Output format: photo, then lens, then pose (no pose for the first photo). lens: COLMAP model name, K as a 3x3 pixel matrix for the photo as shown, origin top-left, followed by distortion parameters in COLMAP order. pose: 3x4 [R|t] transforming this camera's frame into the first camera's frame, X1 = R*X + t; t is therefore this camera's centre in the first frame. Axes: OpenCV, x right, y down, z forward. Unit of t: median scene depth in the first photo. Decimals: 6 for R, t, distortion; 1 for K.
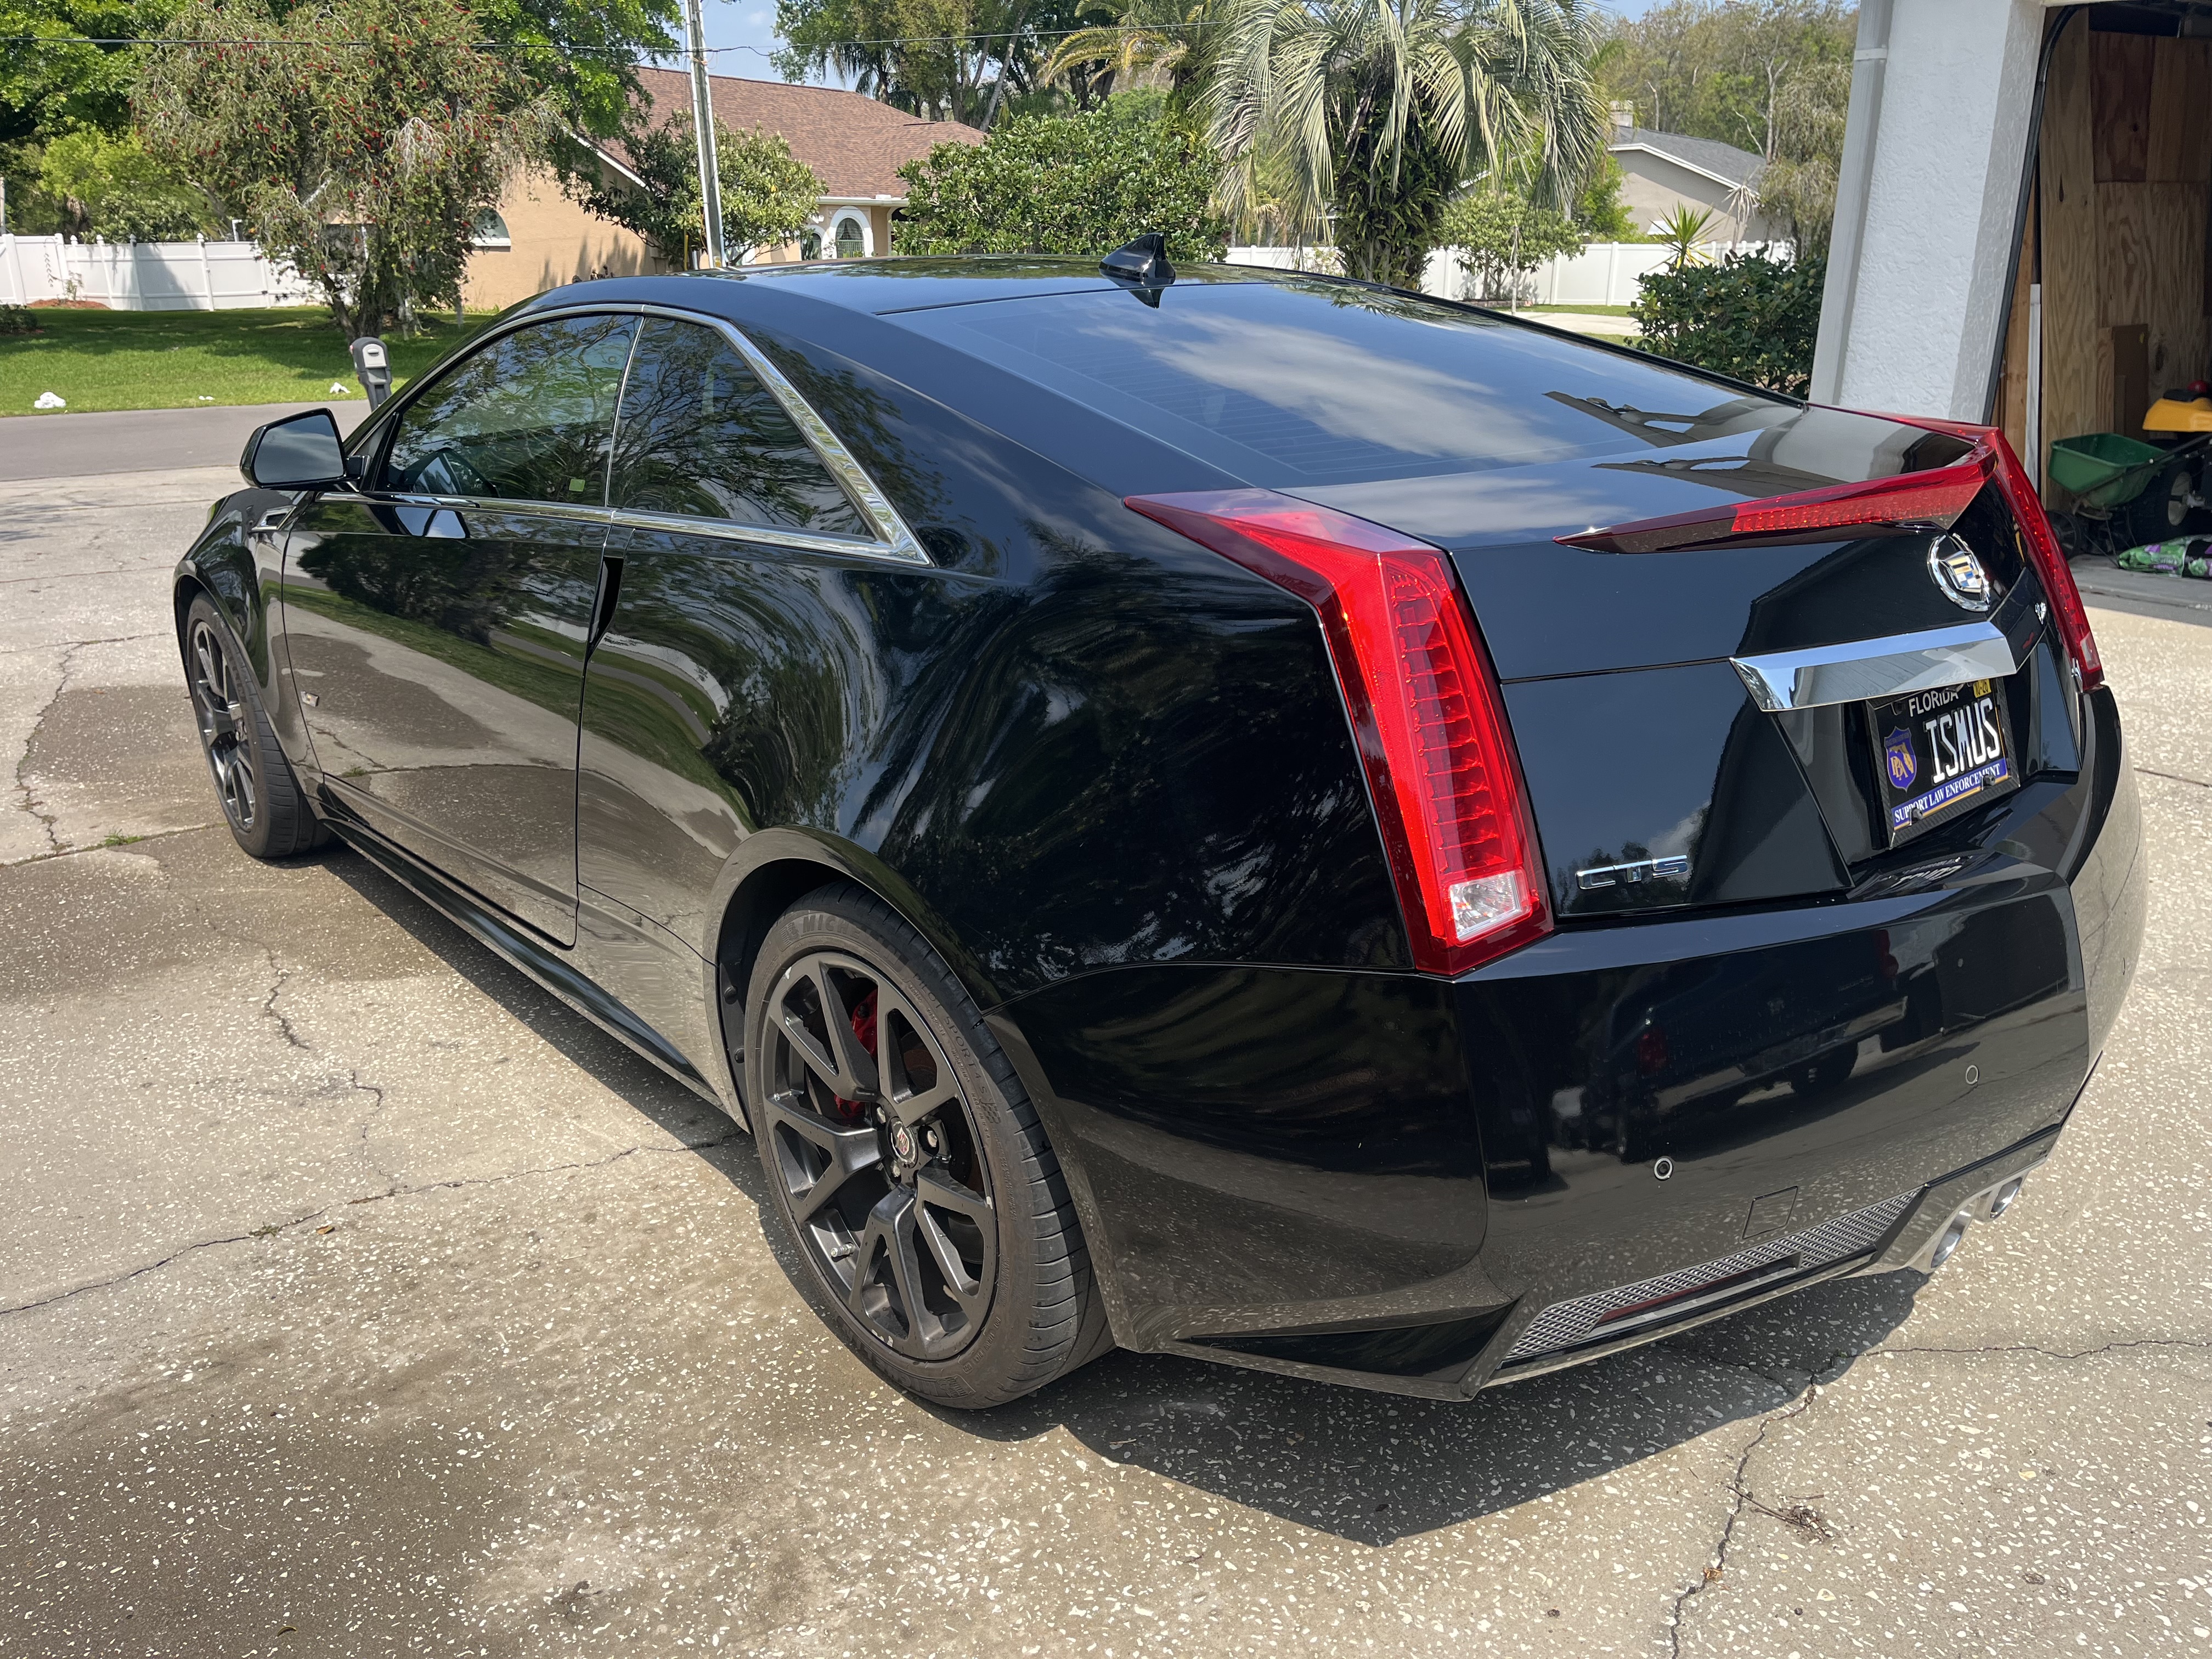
lens RADIAL K [[1646.4, 0, 1115.7], [0, 1646.4, 826.6], [0, 0, 1]] dist [0.047067, -0.065386]
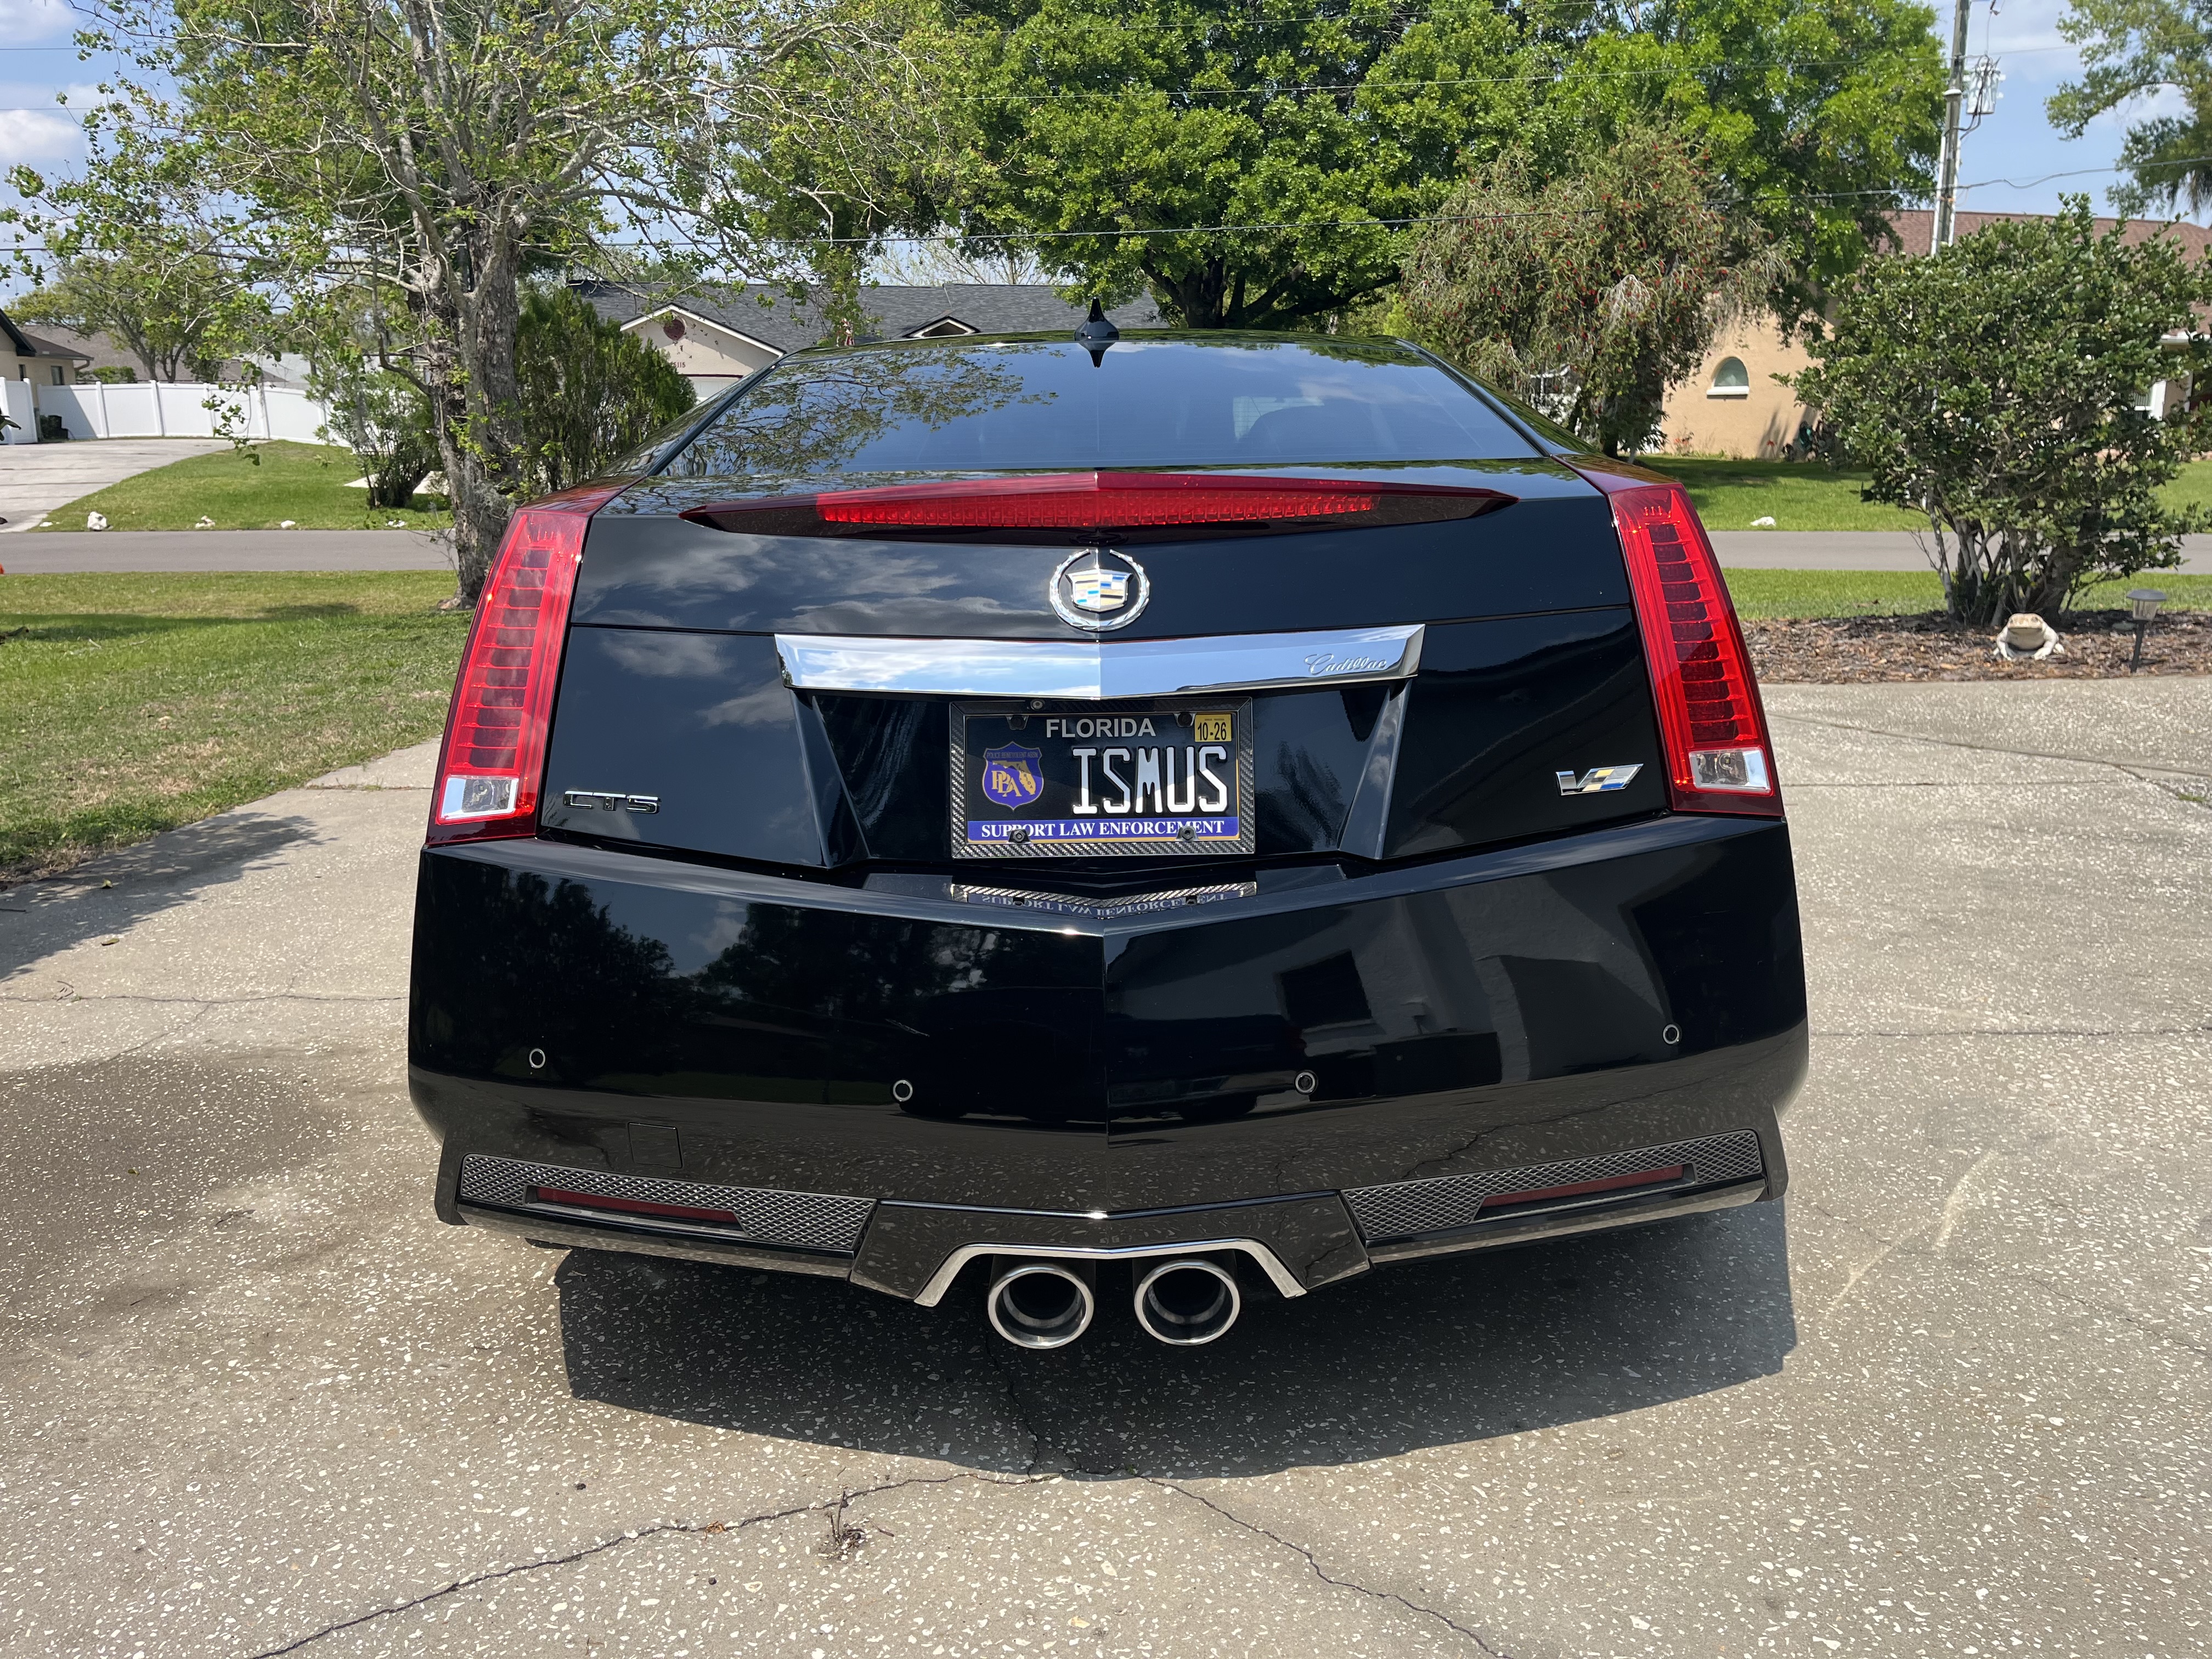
lens RADIAL K [[1646.4, 0, 1095.8], [0, 1646.4, 839.5], [0, 0, 1]] dist [0.047067, -0.065386]
pose [[0.761508, 0.162610, -0.627426, 0.840919], [-0.209618, 0.977783, -0.001003, -0.010324], [0.613323, 0.132283, 0.778676, 0.220239]]
